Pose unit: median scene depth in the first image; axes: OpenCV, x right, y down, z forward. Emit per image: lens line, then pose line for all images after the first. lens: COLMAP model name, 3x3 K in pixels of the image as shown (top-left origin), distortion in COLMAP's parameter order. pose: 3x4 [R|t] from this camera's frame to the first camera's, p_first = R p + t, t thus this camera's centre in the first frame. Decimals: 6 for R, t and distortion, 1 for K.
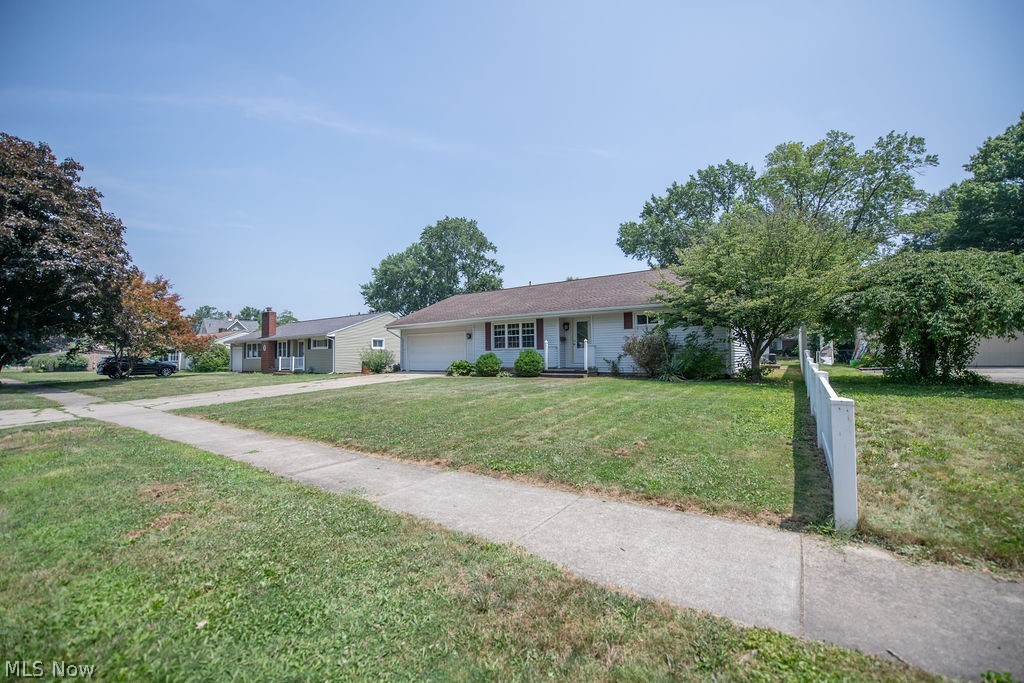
lens RADIAL K [[406.4, 0, 512.4], [0, 406.4, 339.8], [0, 0, 1]] dist [-0.015676, -0.002489]
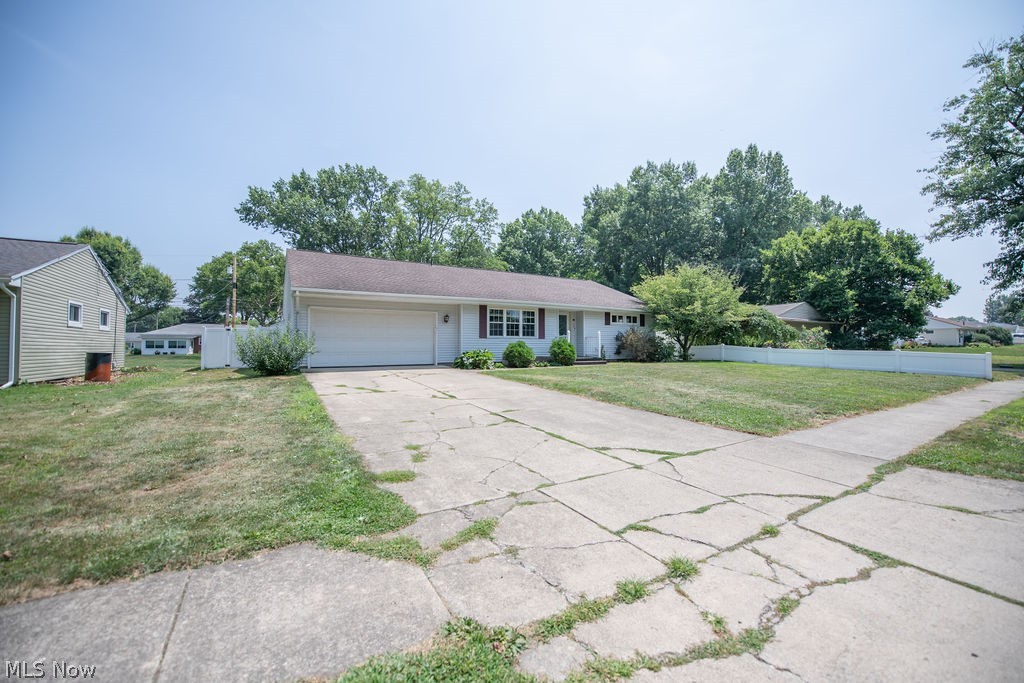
lens RADIAL K [[406.4, 0, 510.2], [0, 406.4, 345.5], [0, 0, 1]] dist [-0.015676, -0.002489]
pose [[0.412575, 0.016088, 0.910782, -0.815718], [-0.039224, 0.999230, 0.000118, 0.039465], [-0.910079, -0.035773, 0.412888, 0.599059]]
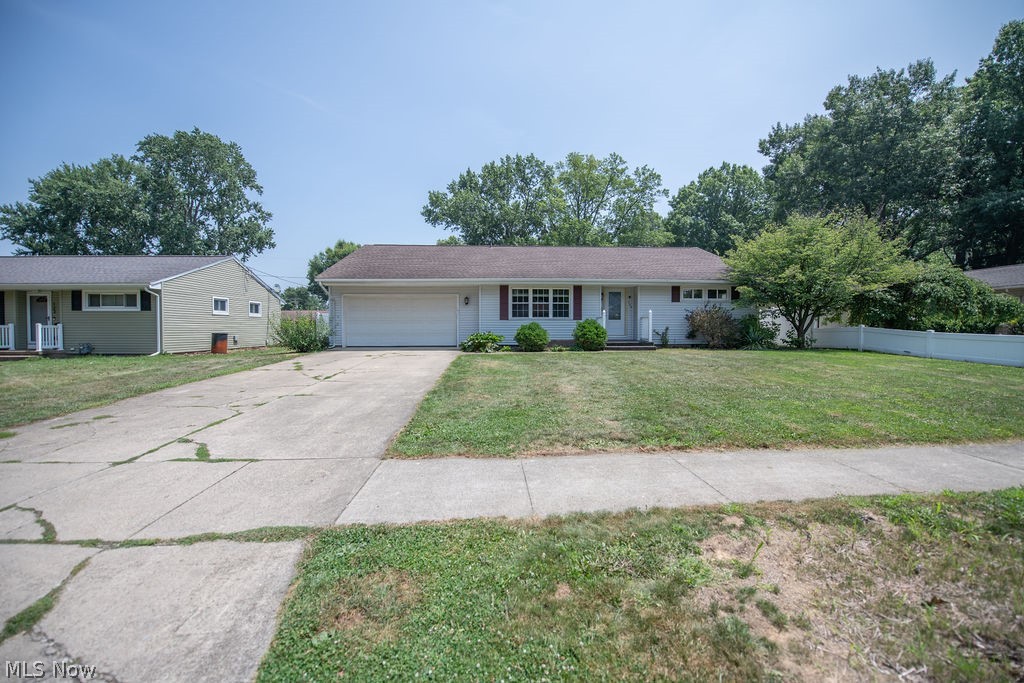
lens RADIAL K [[406.4, 0, 510.9], [0, 406.4, 339.6], [0, 0, 1]] dist [-0.015676, -0.002489]
pose [[0.791311, -0.005906, 0.611385, -0.550746], [-0.033005, 0.998083, 0.052360, 0.022910], [-0.610522, -0.061611, 0.789599, 0.346114]]
